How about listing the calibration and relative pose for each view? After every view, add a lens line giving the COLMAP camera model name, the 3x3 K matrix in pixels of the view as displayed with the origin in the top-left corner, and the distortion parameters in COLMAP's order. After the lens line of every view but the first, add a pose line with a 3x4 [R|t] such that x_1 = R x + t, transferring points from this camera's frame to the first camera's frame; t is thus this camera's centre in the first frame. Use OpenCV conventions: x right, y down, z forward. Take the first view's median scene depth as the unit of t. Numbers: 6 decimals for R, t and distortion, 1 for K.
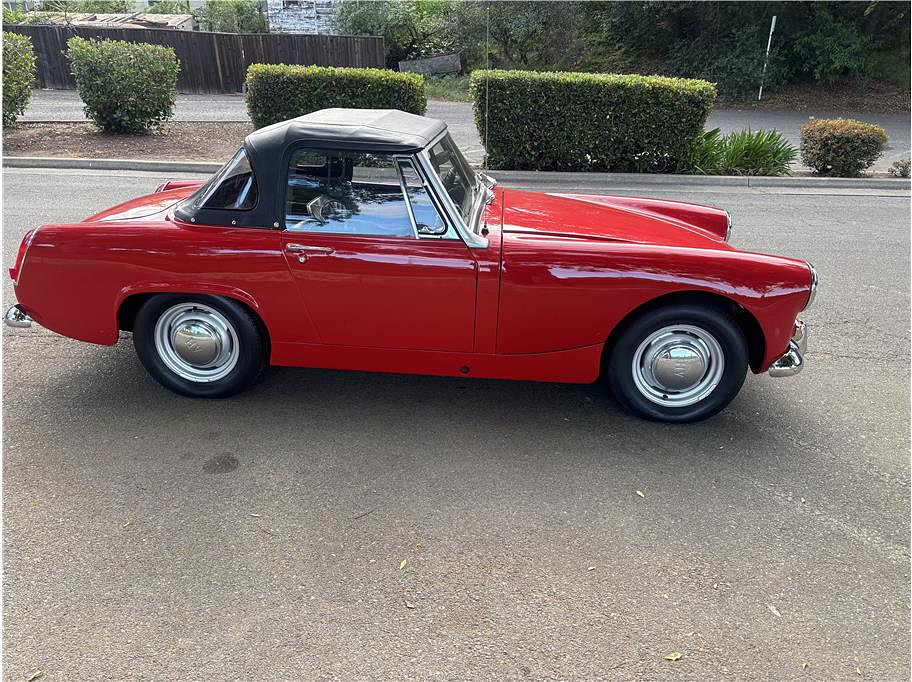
lens RADIAL K [[696.1, 0, 452.3], [0, 696.1, 340.6], [0, 0, 1]] dist [0.052449, -0.050808]
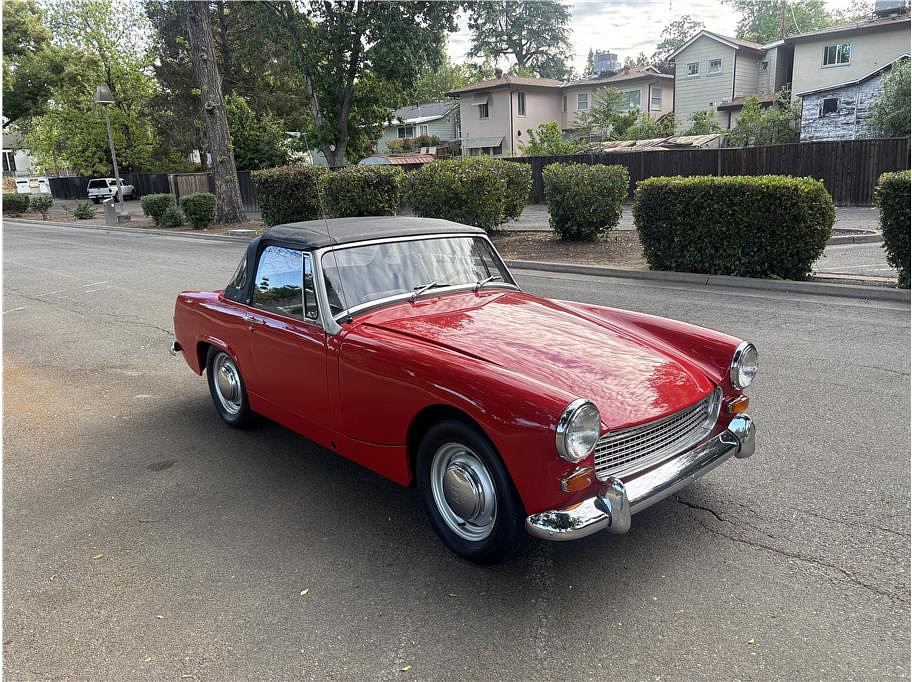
lens RADIAL K [[696.1, 0, 452.3], [0, 696.1, 340.6], [0, 0, 1]] dist [0.052449, -0.050808]
pose [[0.711820, 0.116794, -0.692583, 0.203153], [-0.217612, 0.974228, -0.059367, -0.021238], [0.667800, 0.192973, 0.718891, 0.070540]]
